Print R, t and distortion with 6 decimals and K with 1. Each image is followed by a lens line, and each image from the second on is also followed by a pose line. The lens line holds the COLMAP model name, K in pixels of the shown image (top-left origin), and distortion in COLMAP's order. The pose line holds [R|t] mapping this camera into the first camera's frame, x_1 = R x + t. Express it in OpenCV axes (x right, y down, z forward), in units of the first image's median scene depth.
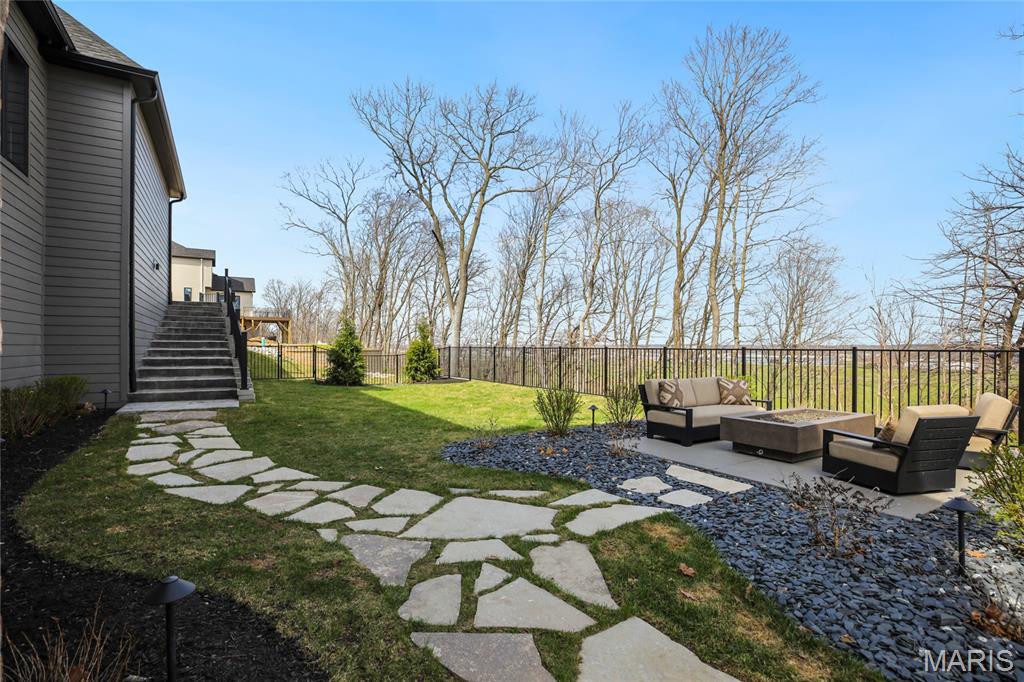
lens RADIAL K [[478.5, 0, 512.0], [0, 478.5, 341.0], [0, 0, 1]] dist [-0.046704, 0.015310]
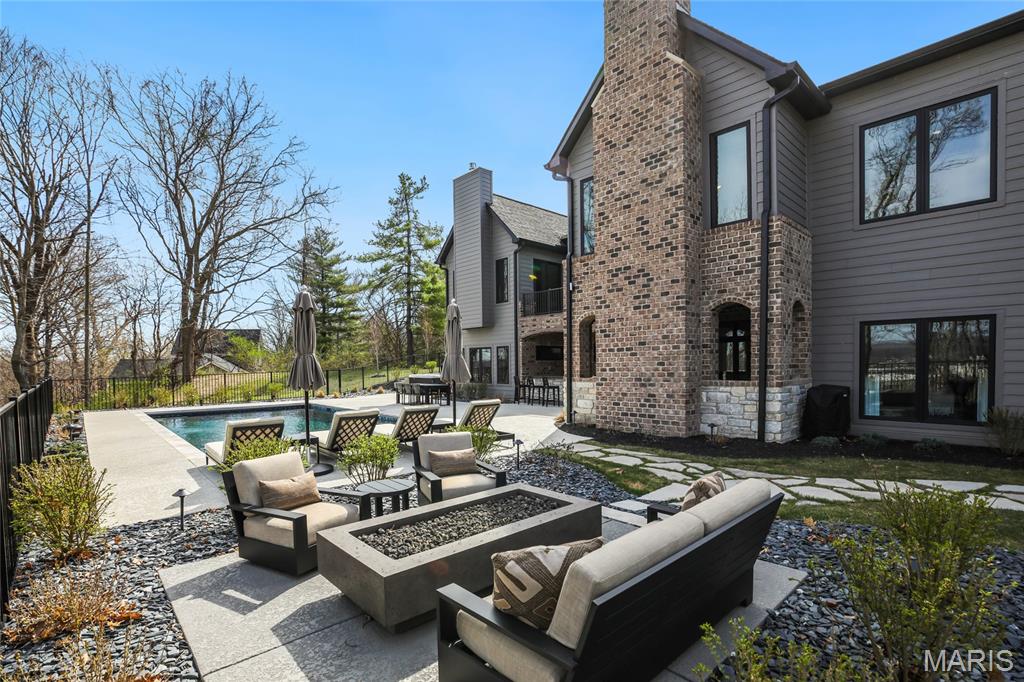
lens RADIAL K [[478.5, 0, 512.0], [0, 478.5, 341.0], [0, 0, 1]] dist [-0.046704, 0.015310]
pose [[-0.979365, -0.003660, -0.202064, 0.547086], [0.008442, 0.998222, -0.058999, -0.016807], [0.201921, -0.059487, -0.977594, 1.289923]]
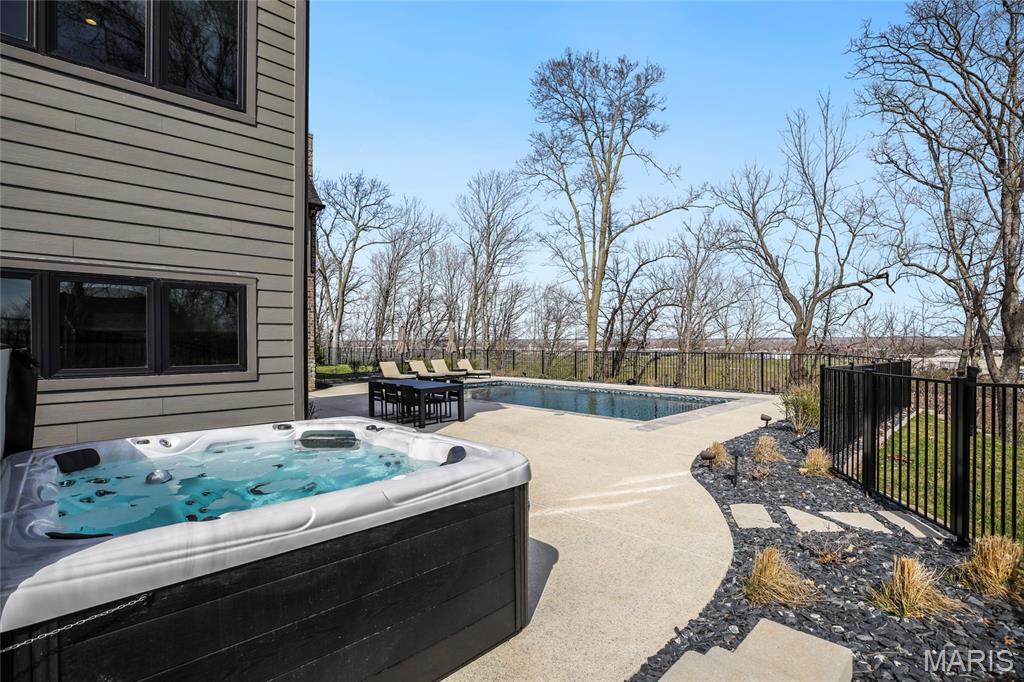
lens RADIAL K [[478.5, 0, 512.0], [0, 478.5, 341.0], [0, 0, 1]] dist [-0.046704, 0.015310]
pose [[0.974553, -0.008939, 0.223980, 0.433053], [0.005472, 0.999855, 0.016096, -0.116493], [-0.224091, -0.014461, 0.974461, -2.956487]]
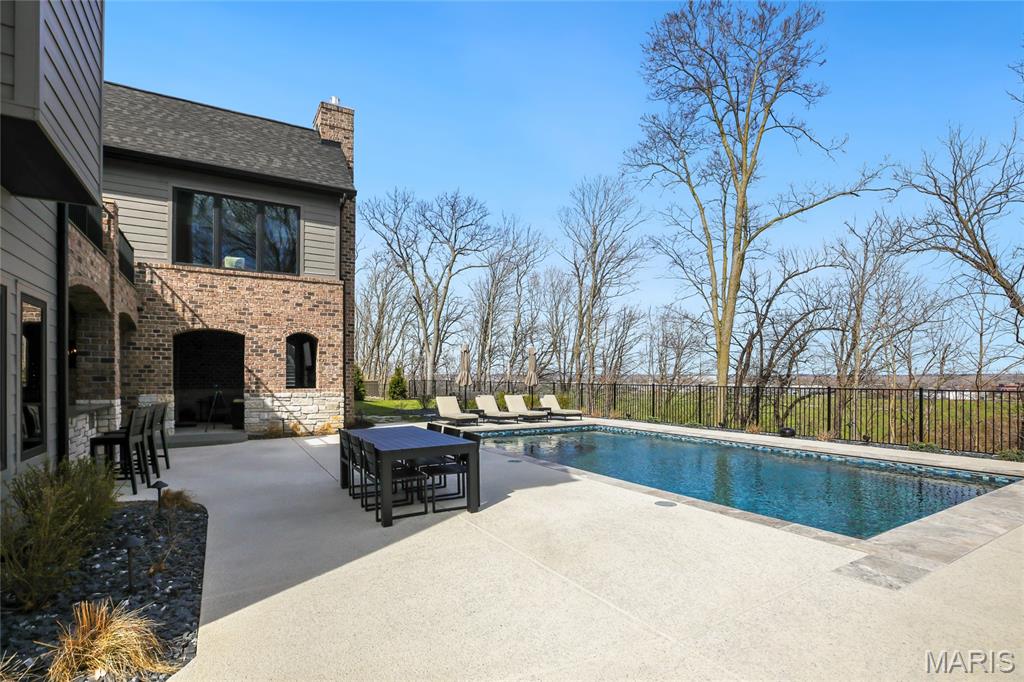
lens RADIAL K [[489.9, 0, 528.6], [0, 489.9, 370.5], [0, 0, 1]] dist [-0.033488, 0.000498]
pose [[0.999810, -0.002255, 0.019363, 0.707844], [0.002187, 0.999991, 0.003513, -0.075618], [-0.019371, -0.003470, 0.999806, -2.229237]]
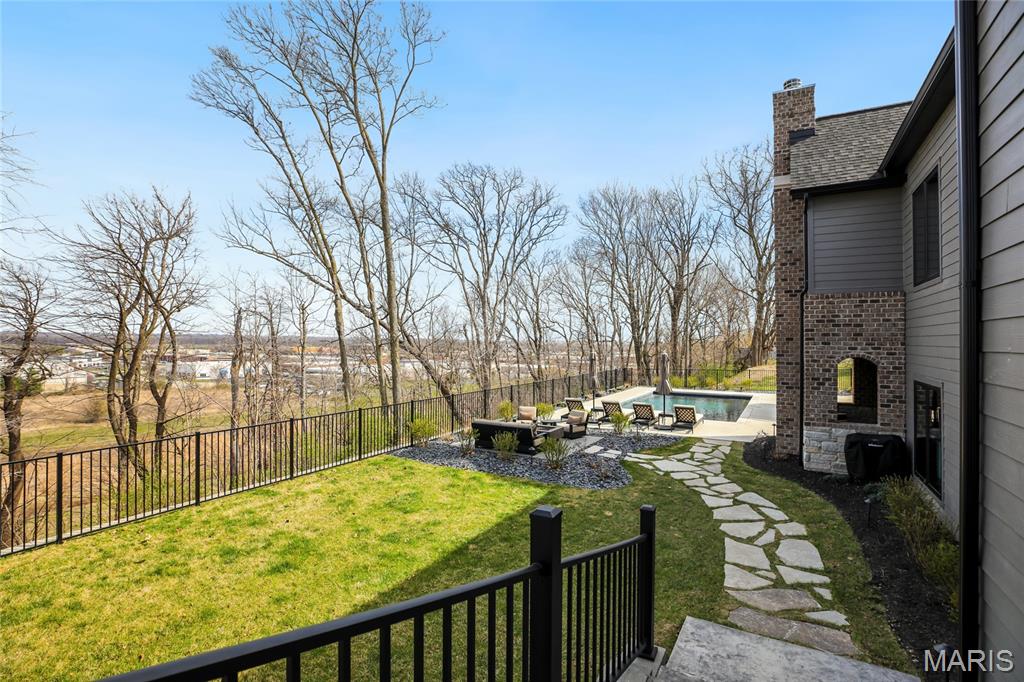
lens RADIAL K [[478.5, 0, 512.0], [0, 478.5, 341.0], [0, 0, 1]] dist [-0.046704, 0.015310]
pose [[-0.474353, -0.004273, 0.880325, -1.207217], [-0.011695, 0.999931, -0.001448, -0.221582], [-0.880257, -0.010983, -0.474370, 1.808579]]
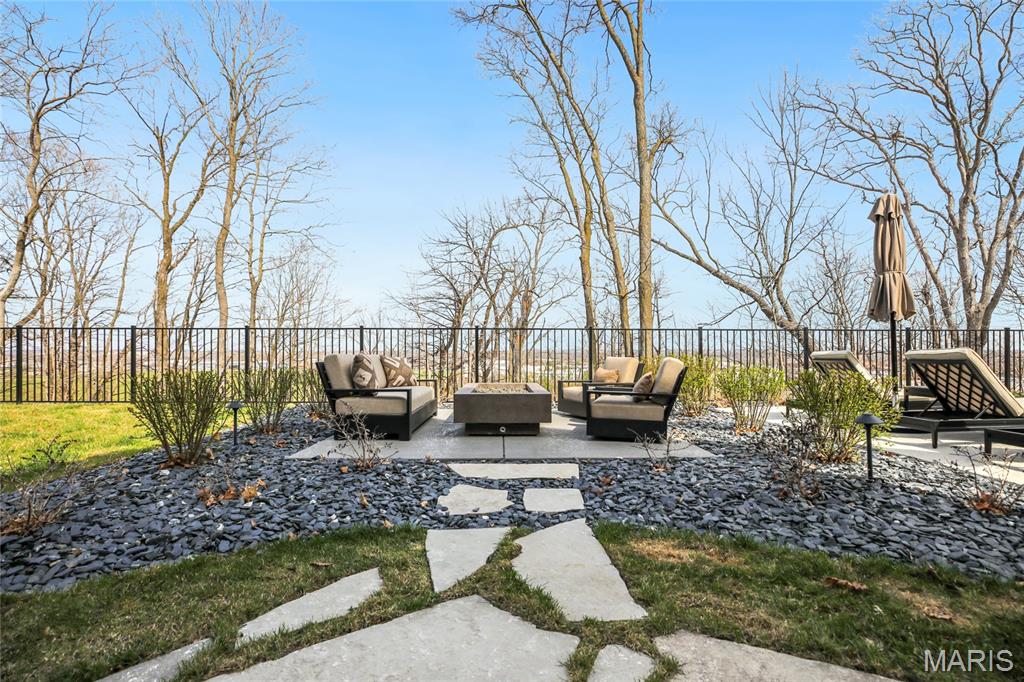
lens RADIAL K [[478.5, 0, 512.0], [0, 478.5, 341.0], [0, 0, 1]] dist [-0.046704, 0.015310]
pose [[0.498624, 0.020515, 0.866575, -0.155584], [-0.006754, 0.999781, -0.019783, 0.070045], [-0.866792, 0.004011, 0.498654, 0.419138]]
